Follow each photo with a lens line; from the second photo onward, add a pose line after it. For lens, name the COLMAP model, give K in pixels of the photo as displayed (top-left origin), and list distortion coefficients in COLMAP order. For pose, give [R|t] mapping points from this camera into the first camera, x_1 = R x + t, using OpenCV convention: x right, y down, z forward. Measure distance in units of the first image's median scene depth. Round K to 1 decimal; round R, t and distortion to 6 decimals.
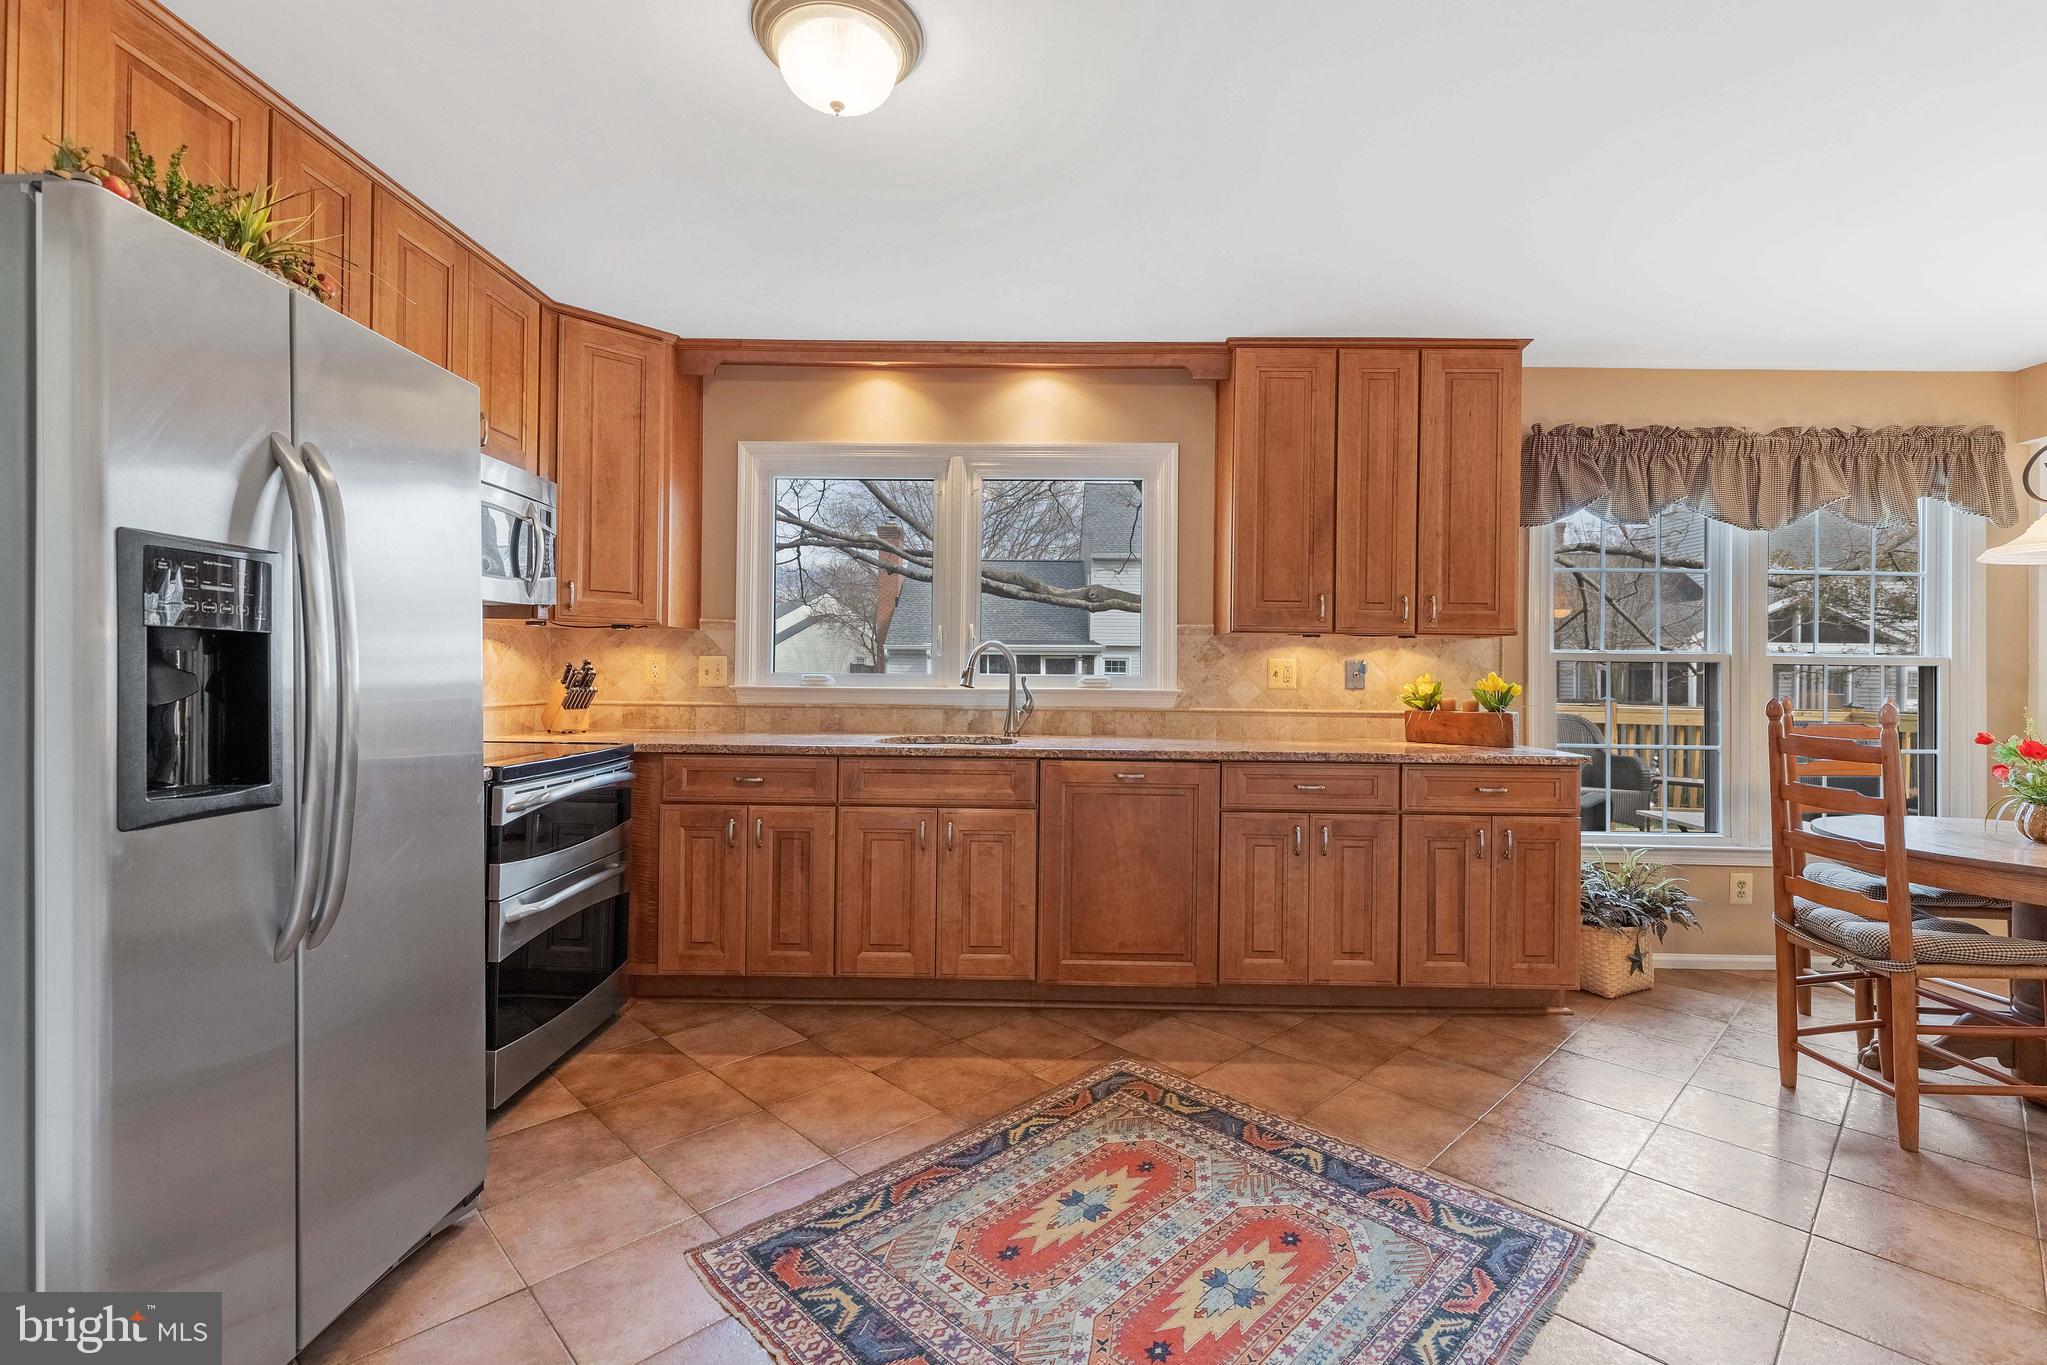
lens RADIAL K [[938.3, 0, 1019.0], [0, 938.3, 667.9], [0, 0, 1]] dist [0.001681, 0.000187]
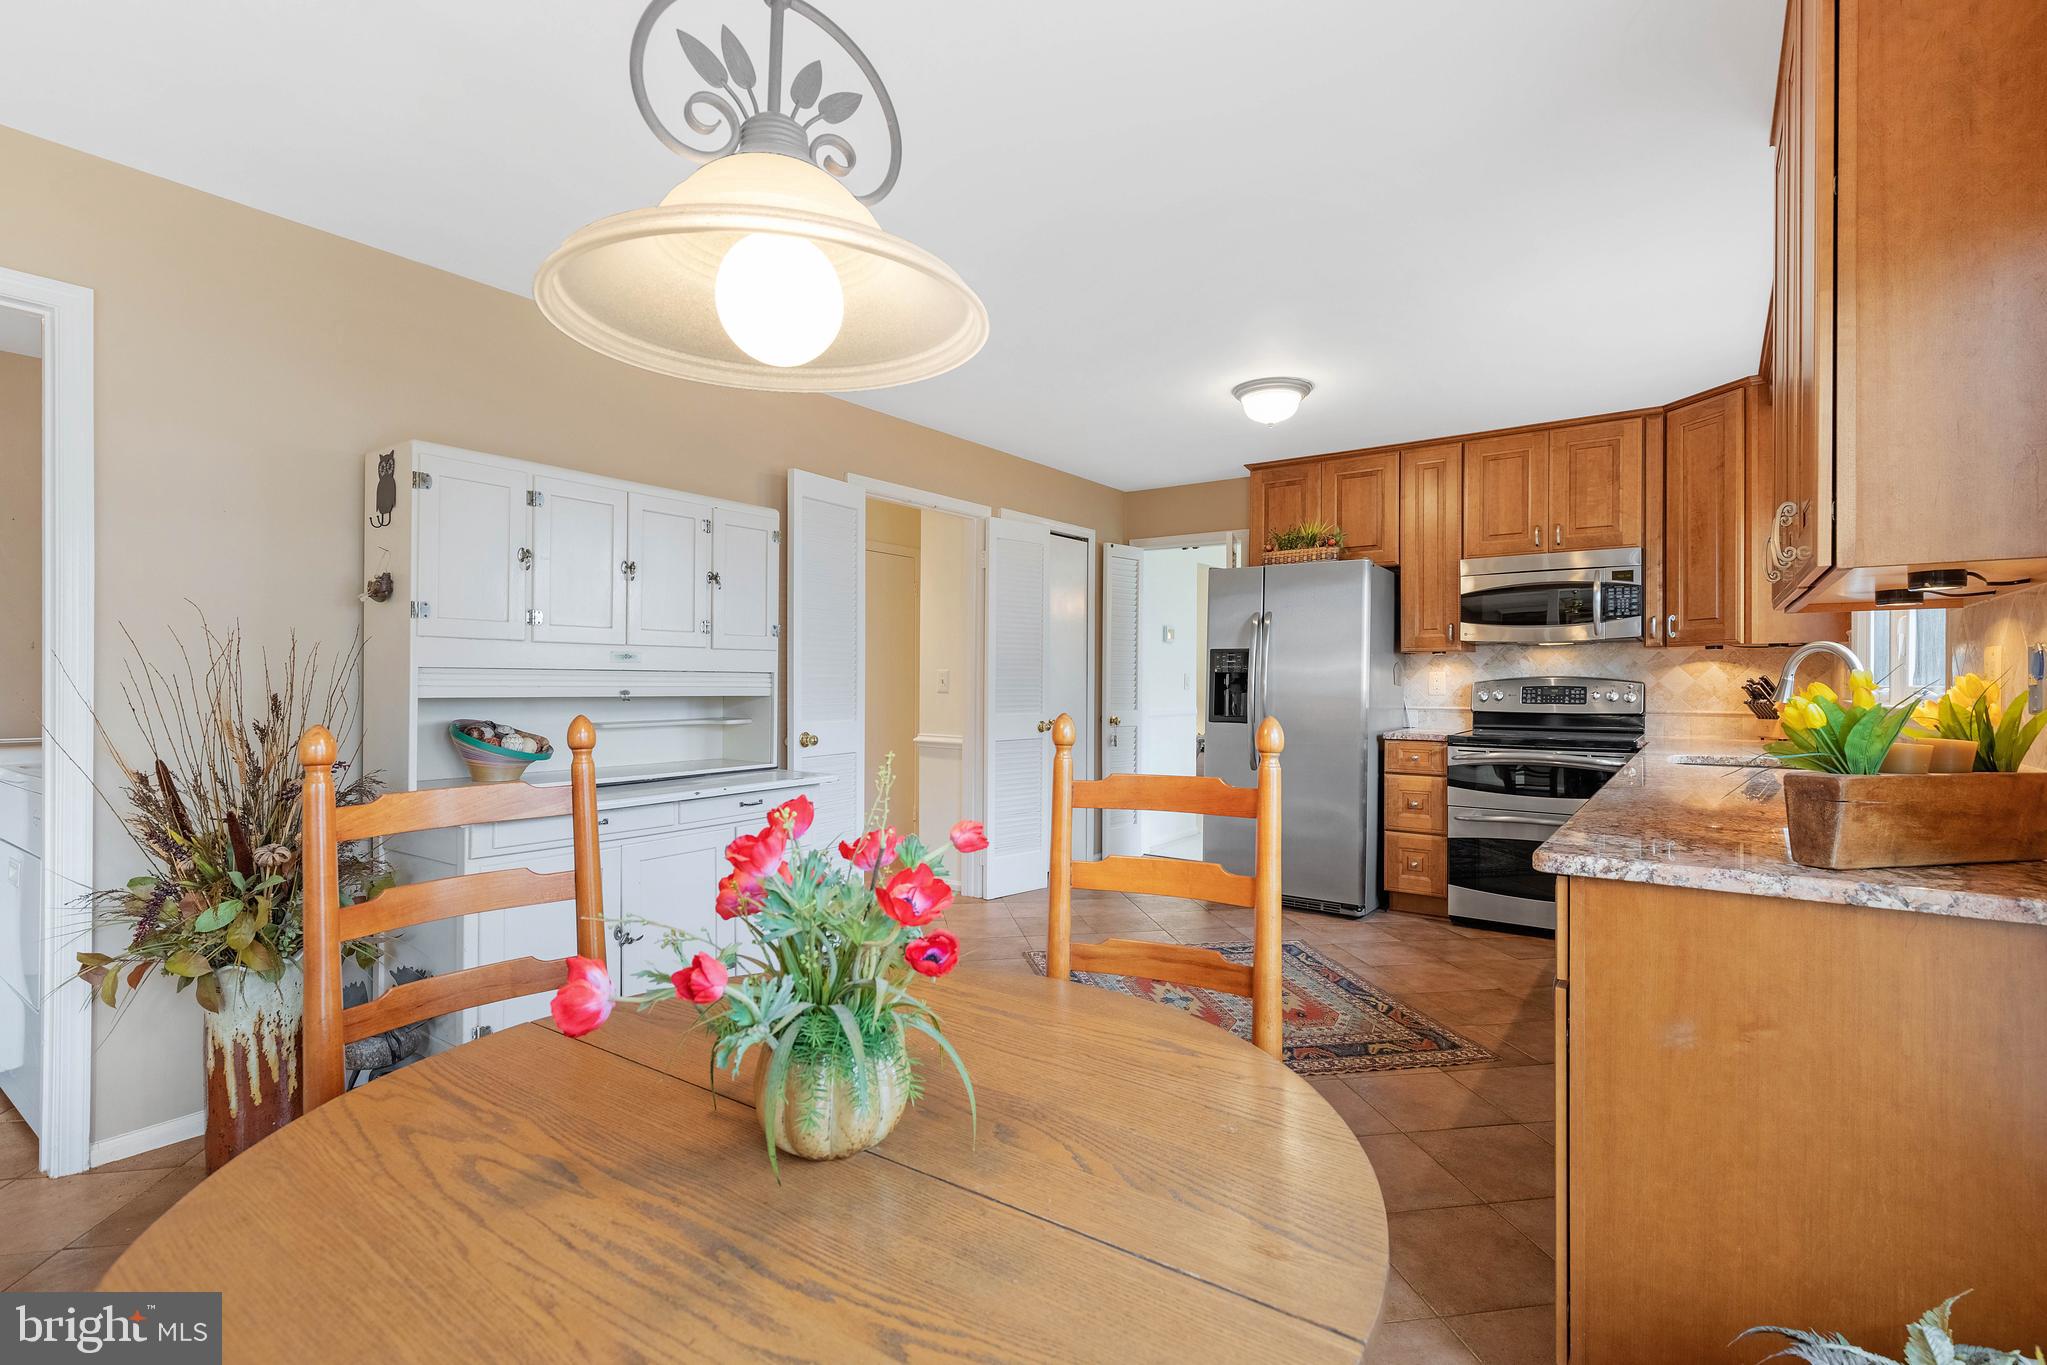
lens RADIAL K [[938.3, 0, 1021.7], [0, 938.3, 684.0], [0, 0, 1]] dist [0.001681, 0.000187]
pose [[-0.583882, -0.005300, -0.811821, 1.487718], [0.001552, 0.999970, -0.007644, 0.013887], [0.811837, -0.005723, -0.583856, 1.397786]]
